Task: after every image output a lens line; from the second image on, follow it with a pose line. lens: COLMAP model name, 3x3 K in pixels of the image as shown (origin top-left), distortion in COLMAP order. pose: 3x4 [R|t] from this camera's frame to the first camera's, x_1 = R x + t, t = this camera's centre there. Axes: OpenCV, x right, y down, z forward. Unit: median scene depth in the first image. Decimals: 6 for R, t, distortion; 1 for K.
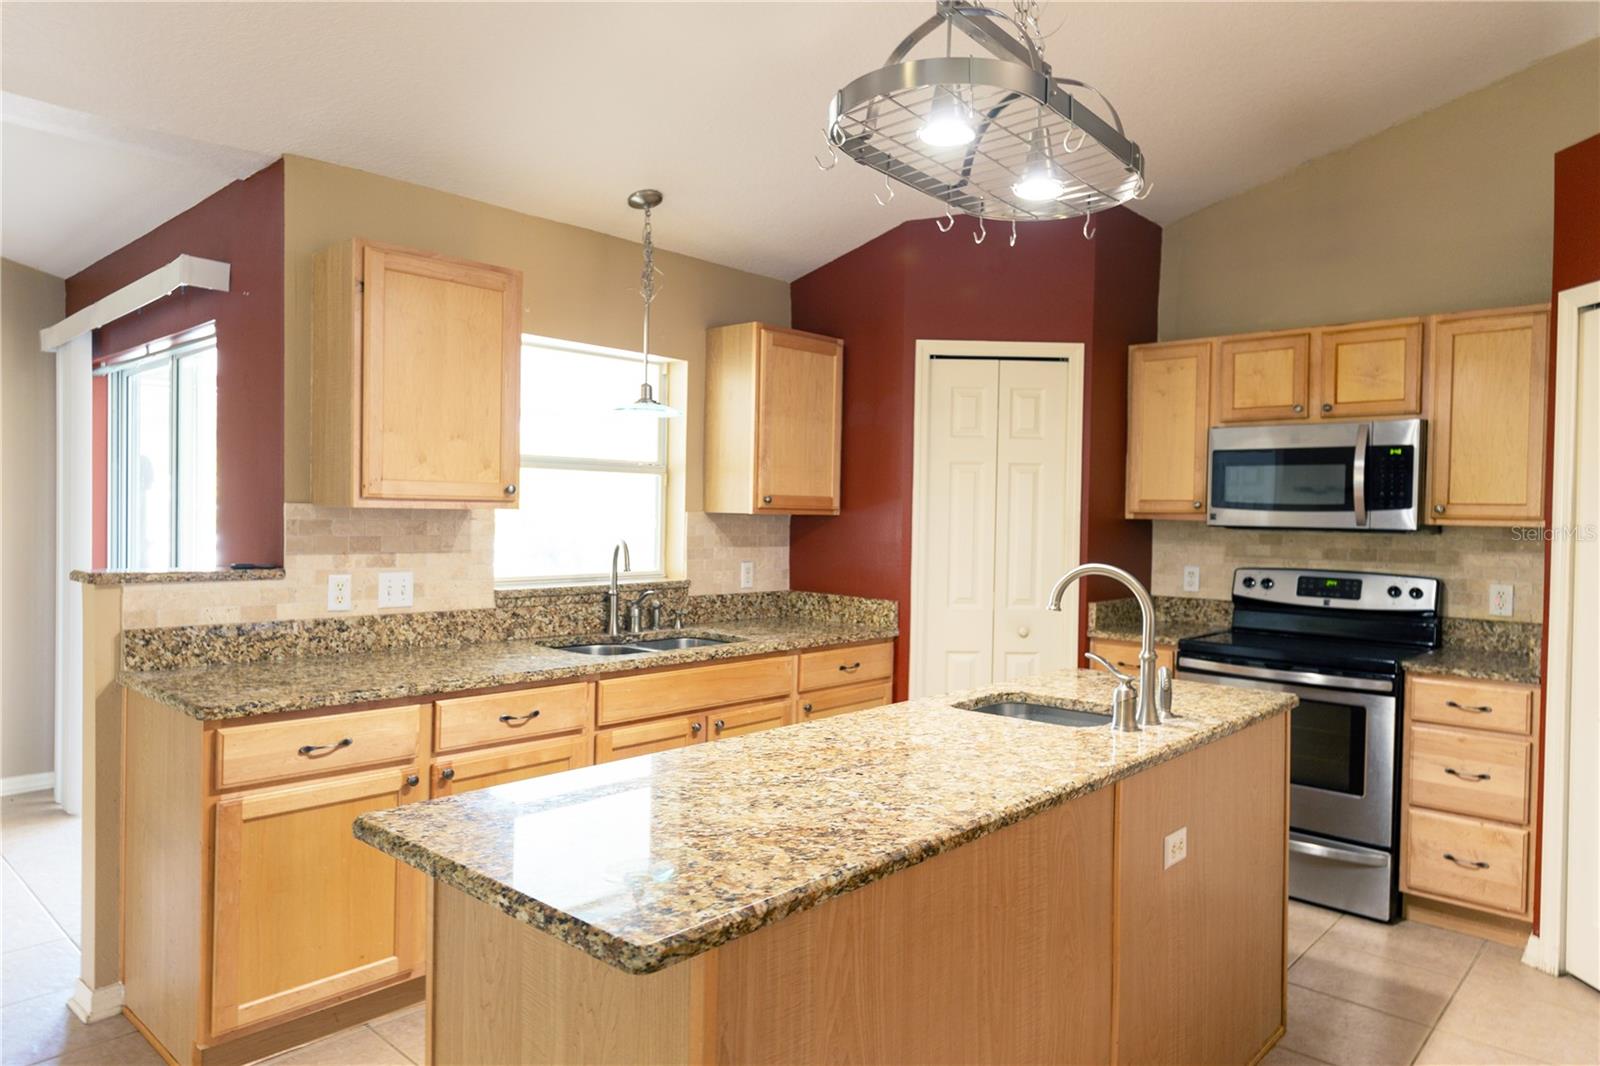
lens RADIAL K [[1017.0, 0, 799.7], [0, 1017.0, 529.6], [0, 0, 1]] dist [0.005830, -0.001224]
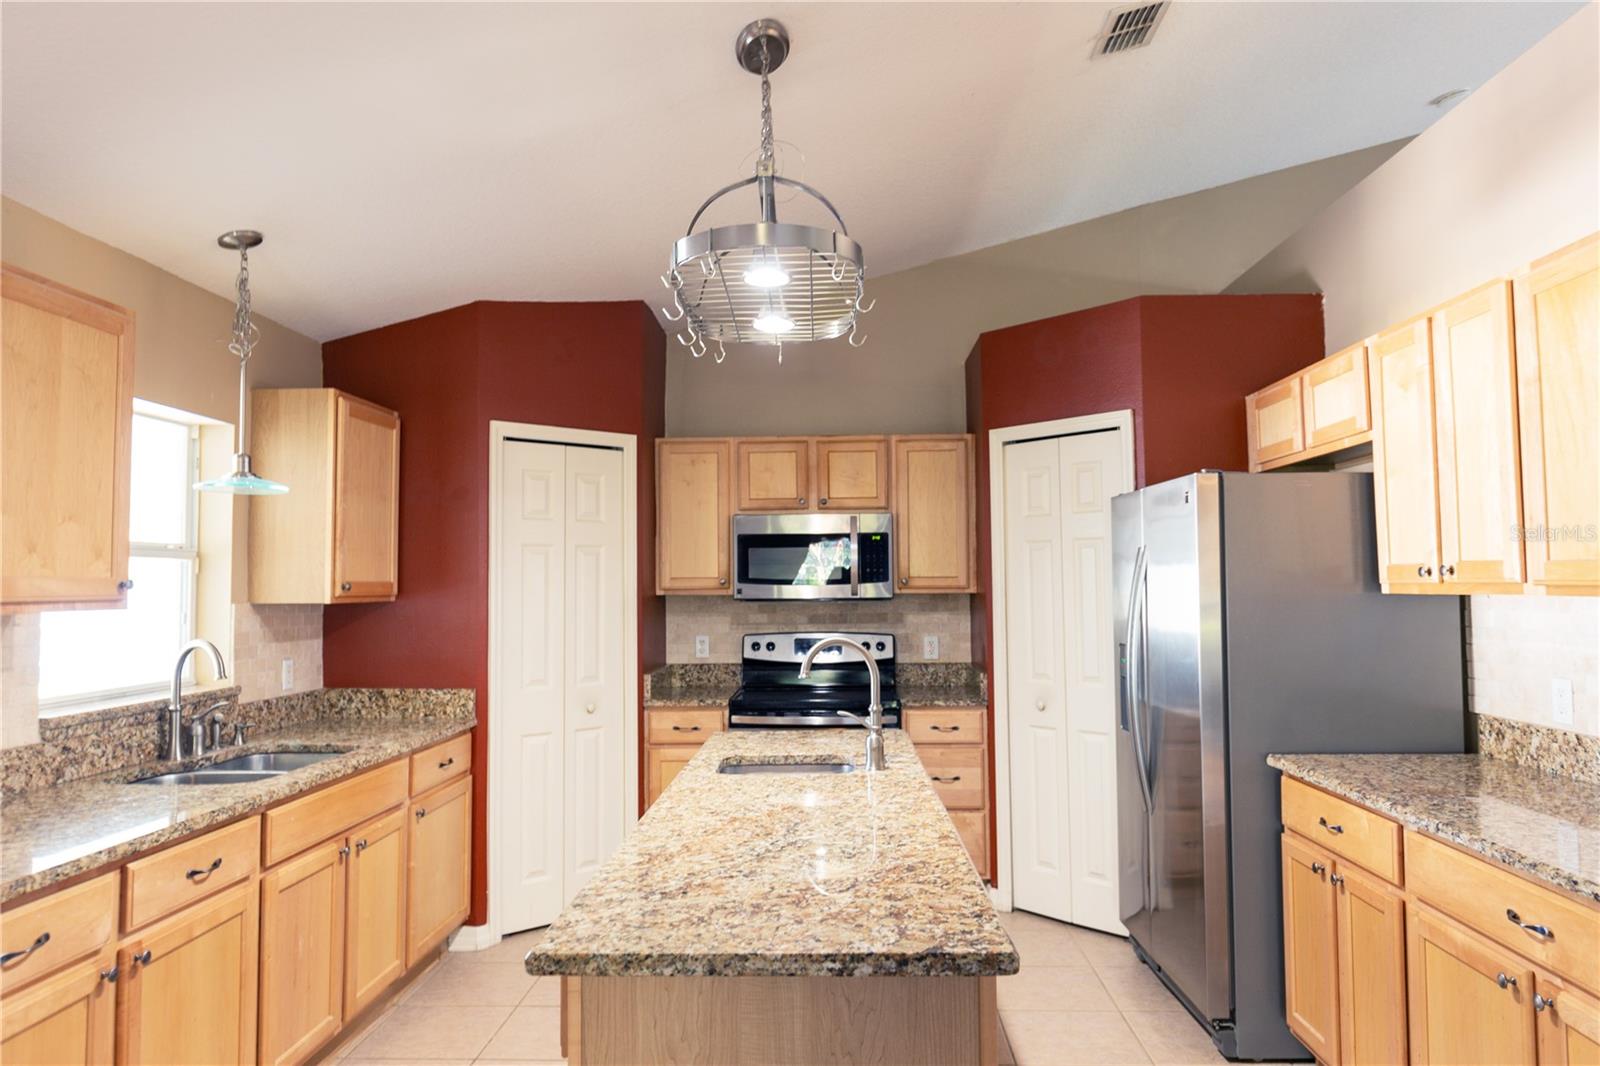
lens RADIAL K [[1058.4, 0, 800.5], [0, 1058.4, 532.4], [0, 0, 1]] dist [0.000448, -0.001865]
pose [[0.764025, 0.007010, 0.645148, -0.338582], [0.033996, 0.998115, -0.051105, -0.016774], [-0.644290, 0.060978, 0.762346, 0.033316]]
